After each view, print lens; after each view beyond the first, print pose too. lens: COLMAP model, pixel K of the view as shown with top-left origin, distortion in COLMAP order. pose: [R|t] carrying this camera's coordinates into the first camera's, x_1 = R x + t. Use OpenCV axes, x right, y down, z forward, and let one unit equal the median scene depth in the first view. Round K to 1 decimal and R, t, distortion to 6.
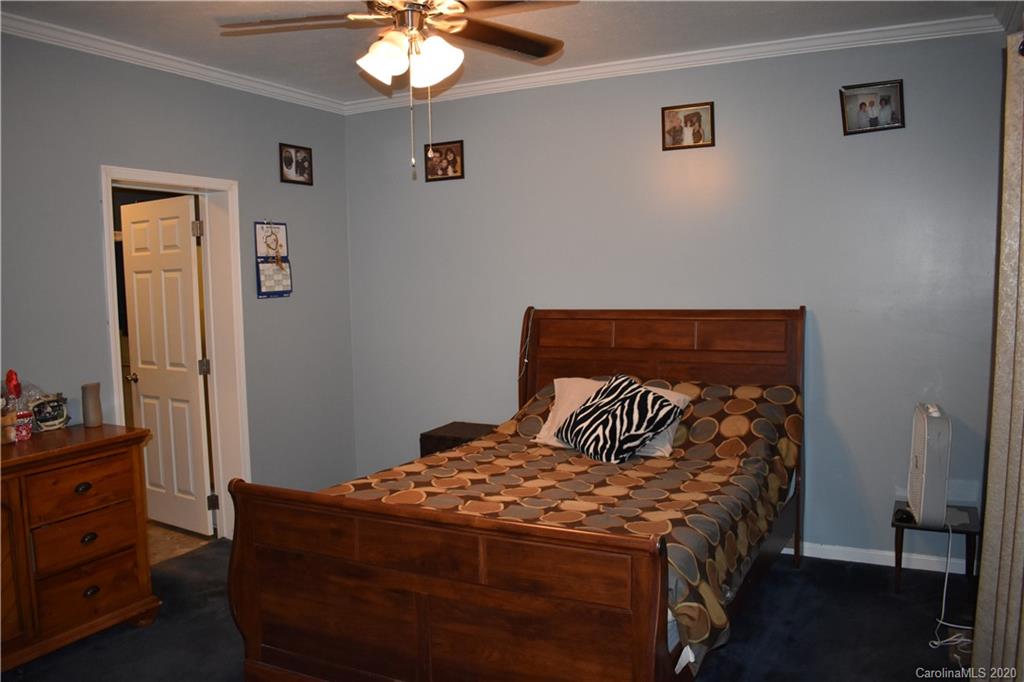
lens RADIAL K [[802.0, 0, 513.0], [0, 802.0, 337.3], [0, 0, 1]] dist [-0.097501, 0.017425]
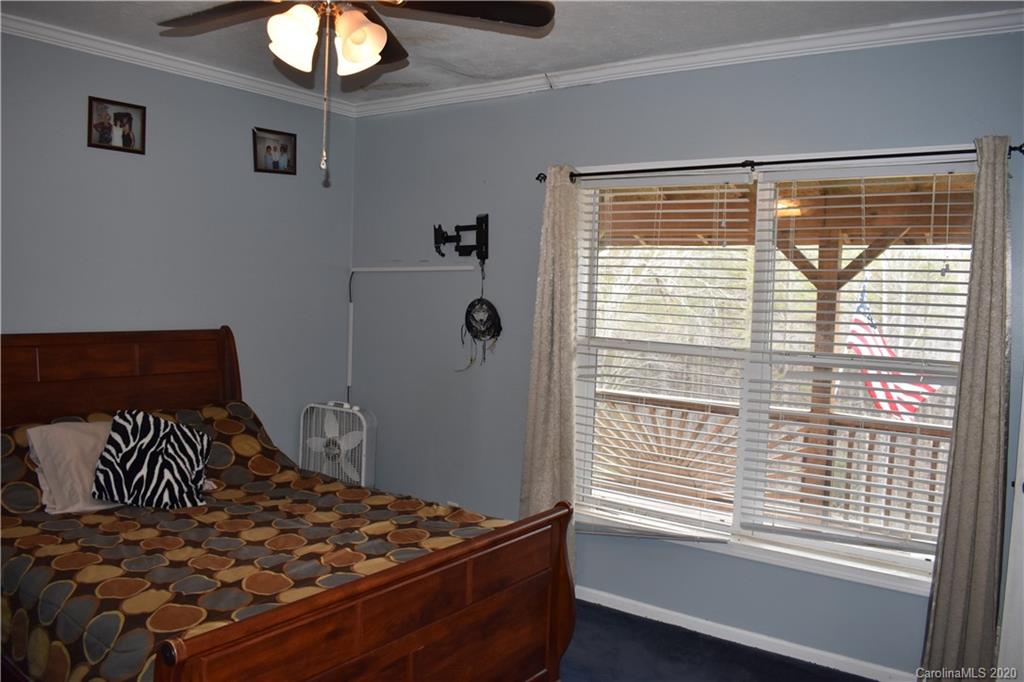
lens RADIAL K [[802.0, 0, 514.5], [0, 802.0, 338.8], [0, 0, 1]] dist [-0.097501, 0.017425]
pose [[0.150945, -0.031854, 0.988029, -0.587322], [0.038401, 0.998915, 0.026338, -0.033356], [-0.987796, 0.033966, 0.152004, 0.439118]]
